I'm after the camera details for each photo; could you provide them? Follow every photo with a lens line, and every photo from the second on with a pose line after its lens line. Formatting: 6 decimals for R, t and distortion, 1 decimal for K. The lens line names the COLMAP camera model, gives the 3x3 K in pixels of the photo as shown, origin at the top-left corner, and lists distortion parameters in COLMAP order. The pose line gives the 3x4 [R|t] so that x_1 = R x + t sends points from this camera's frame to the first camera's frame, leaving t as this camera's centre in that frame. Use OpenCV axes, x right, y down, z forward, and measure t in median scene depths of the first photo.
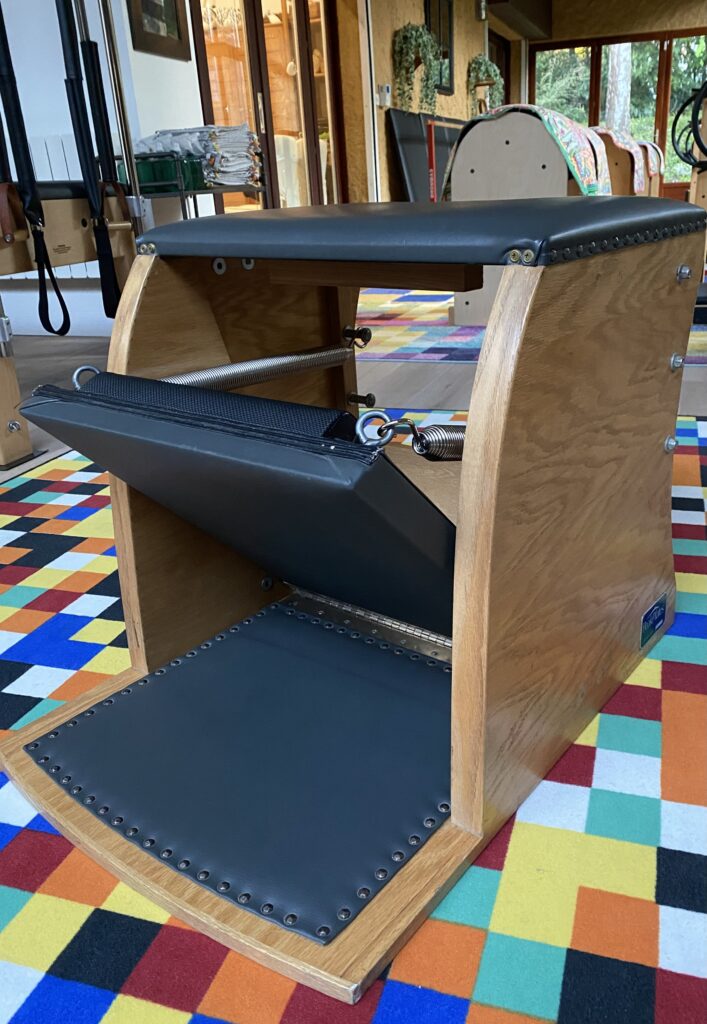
lens RADIAL K [[810.0, 0, 390.3], [0, 810.0, 482.8], [0, 0, 1]] dist [0.017258, -0.005218]
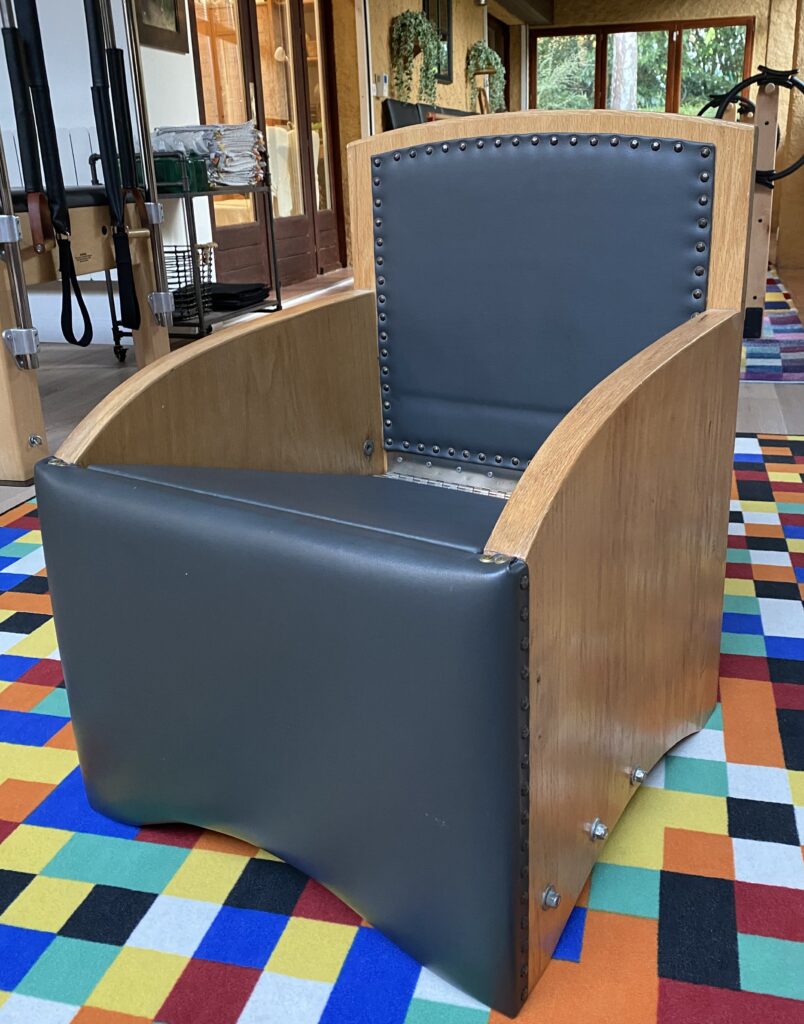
lens RADIAL K [[947.4, 0, 420.8], [0, 947.4, 461.7], [0, 0, 1]] dist [0.010814, 0.000000]
pose [[0.997863, 0.002054, 0.065304, -0.073551], [0.001182, 0.998775, -0.049477, 0.010547], [-0.065326, 0.049449, 0.996638, -0.131657]]
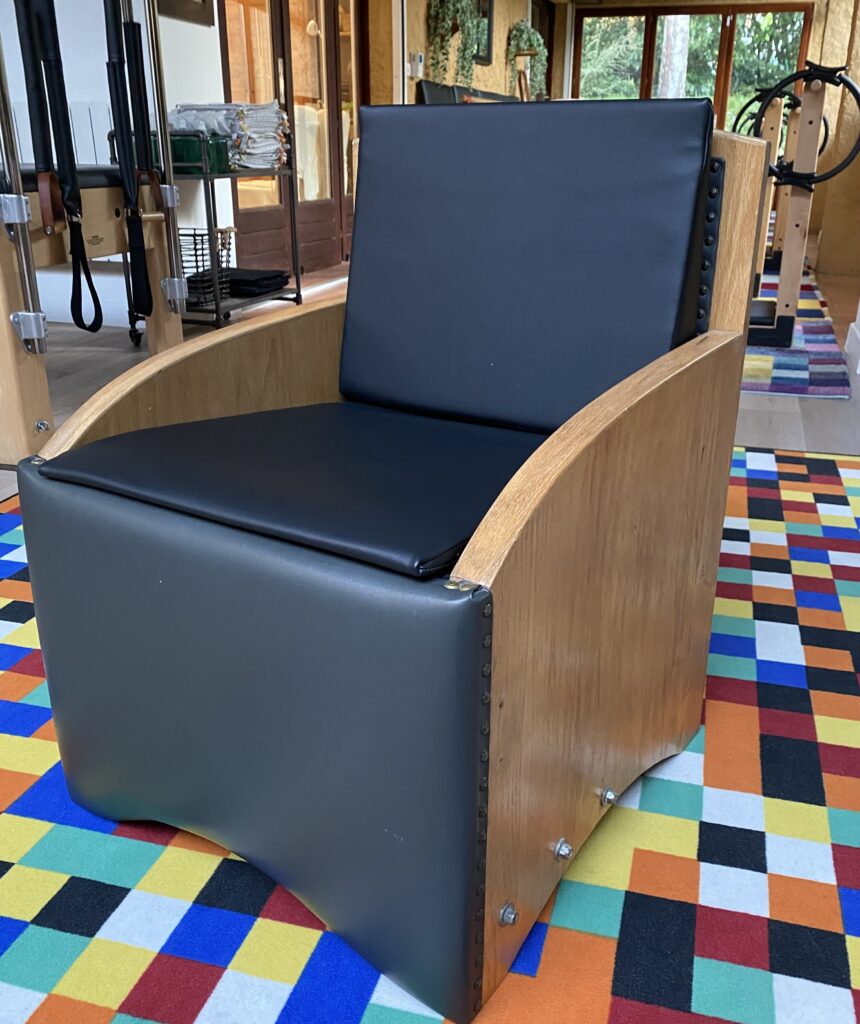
lens RADIAL K [[961.4, 0, 428.8], [0, 961.4, 508.6], [0, 0, 1]] dist [0.010340, 0.000000]
pose [[0.998026, 0.041124, 0.047474, -0.053931], [-0.041556, 0.999103, 0.008145, -0.000698], [-0.047097, -0.010101, 0.998839, -0.135265]]
